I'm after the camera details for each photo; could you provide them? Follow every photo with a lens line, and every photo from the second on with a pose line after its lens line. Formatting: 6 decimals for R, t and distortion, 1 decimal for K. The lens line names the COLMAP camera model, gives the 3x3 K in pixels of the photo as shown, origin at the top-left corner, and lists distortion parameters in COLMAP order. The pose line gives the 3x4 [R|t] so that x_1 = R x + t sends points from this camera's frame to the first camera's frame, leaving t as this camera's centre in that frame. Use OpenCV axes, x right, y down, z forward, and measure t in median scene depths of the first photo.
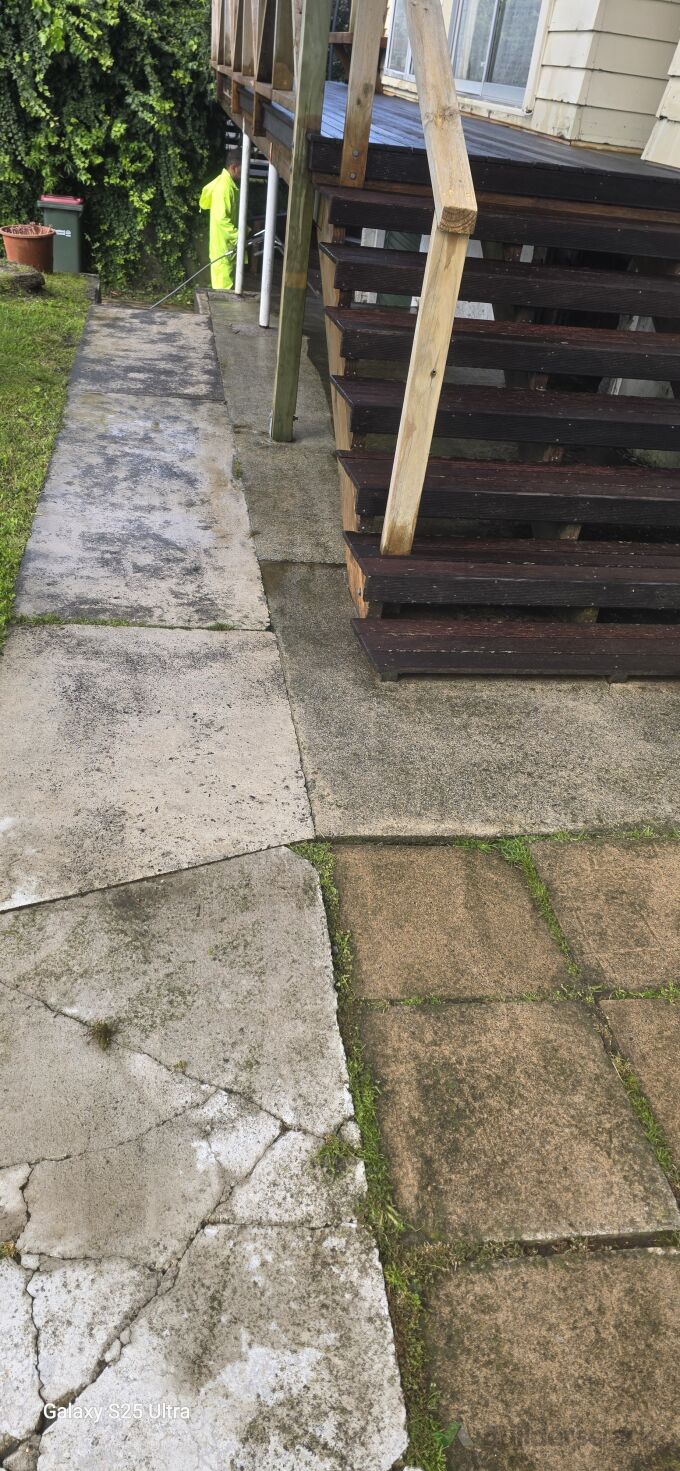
lens RADIAL K [[979.5, 0, 319.6], [0, 979.5, 759.8], [0, 0, 1]] dist [0.063572, -0.060235]
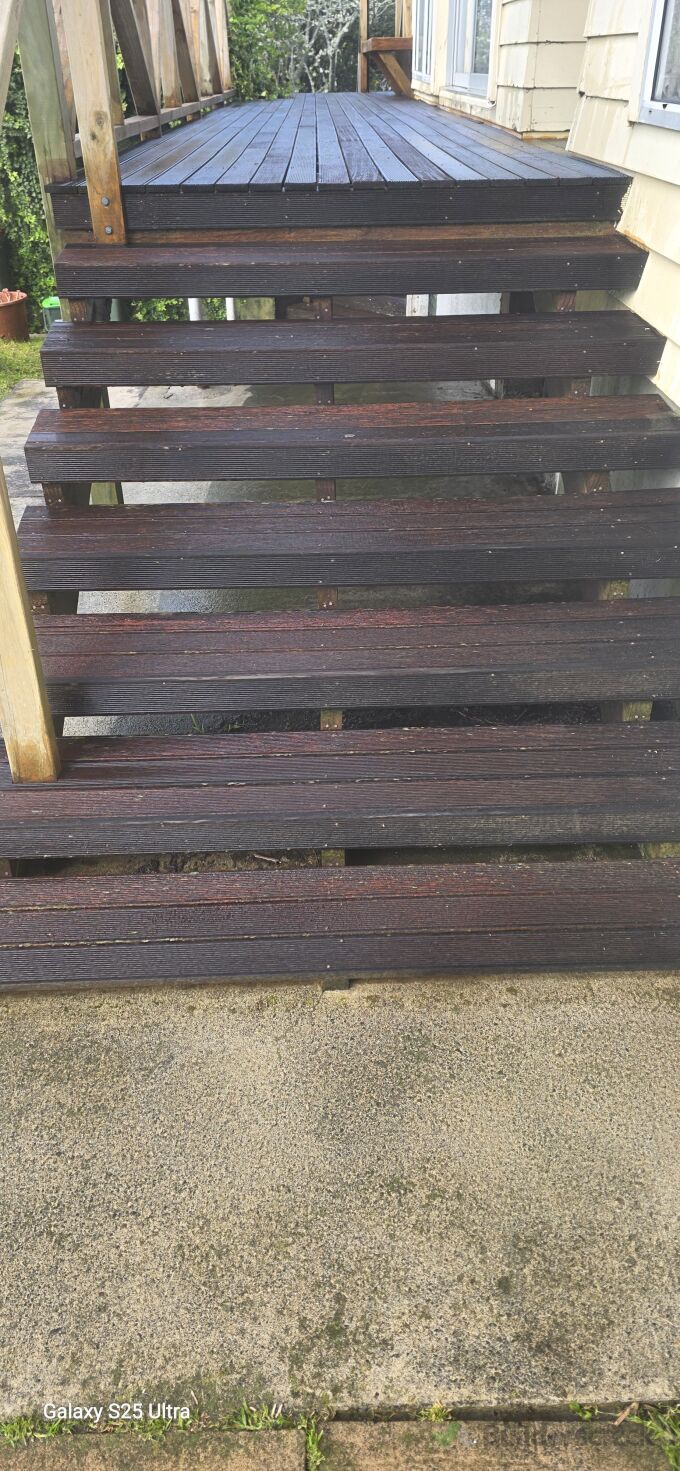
lens RADIAL K [[984.9, 0, 334.0], [0, 984.9, 729.5], [0, 0, 1]] dist [0.061045, -0.059003]
pose [[0.985717, -0.036863, -0.164324, 0.353376], [0.031392, 0.998867, -0.035769, -0.190561], [0.165457, 0.030099, 0.985758, 0.316219]]
